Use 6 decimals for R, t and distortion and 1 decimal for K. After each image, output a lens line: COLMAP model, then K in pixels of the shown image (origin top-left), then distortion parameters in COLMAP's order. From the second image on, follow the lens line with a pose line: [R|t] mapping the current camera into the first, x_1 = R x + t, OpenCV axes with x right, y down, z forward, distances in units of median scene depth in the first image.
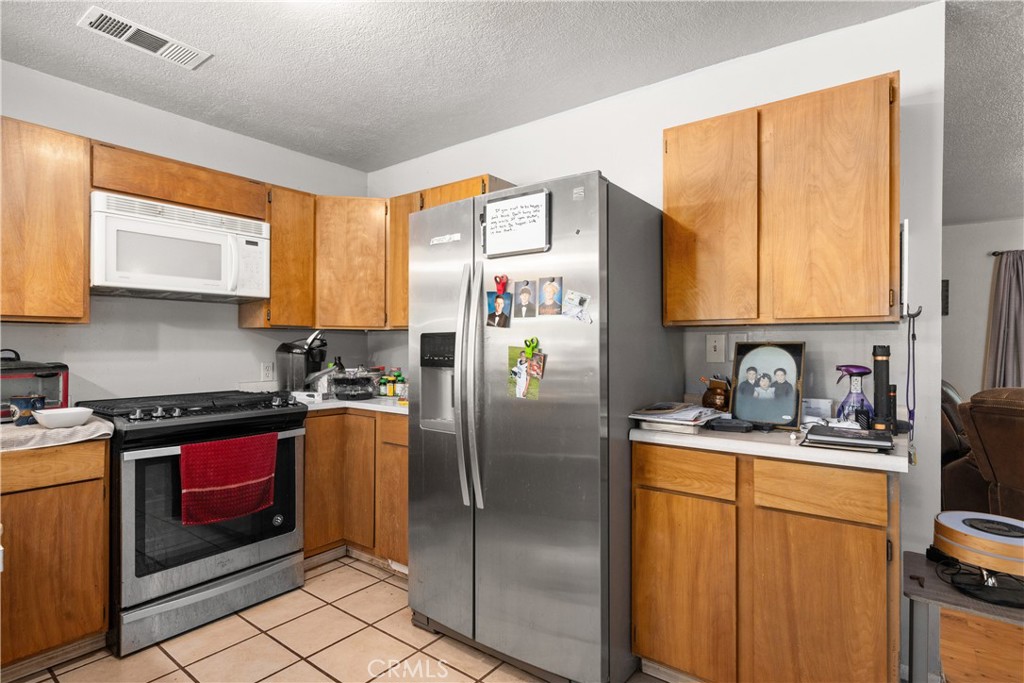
lens RADIAL K [[521.3, 0, 512.5], [0, 521.3, 344.2], [0, 0, 1]] dist [-0.000662, -0.000220]
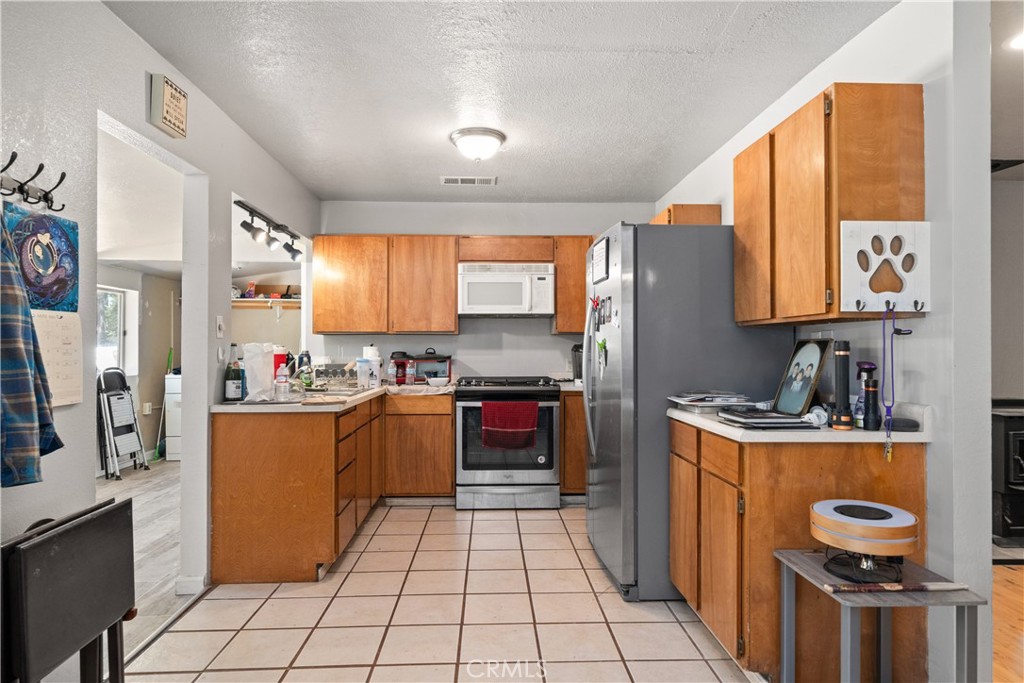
lens RADIAL K [[595.8, 0, 512.0], [0, 595.8, 341.5], [0, 0, 1]] dist [-0.001669, 0.000126]
pose [[0.640182, -0.011495, -0.768138, 1.007717], [0.002247, 0.999912, -0.013091, 0.015082], [0.768220, 0.006655, 0.640151, -0.229431]]
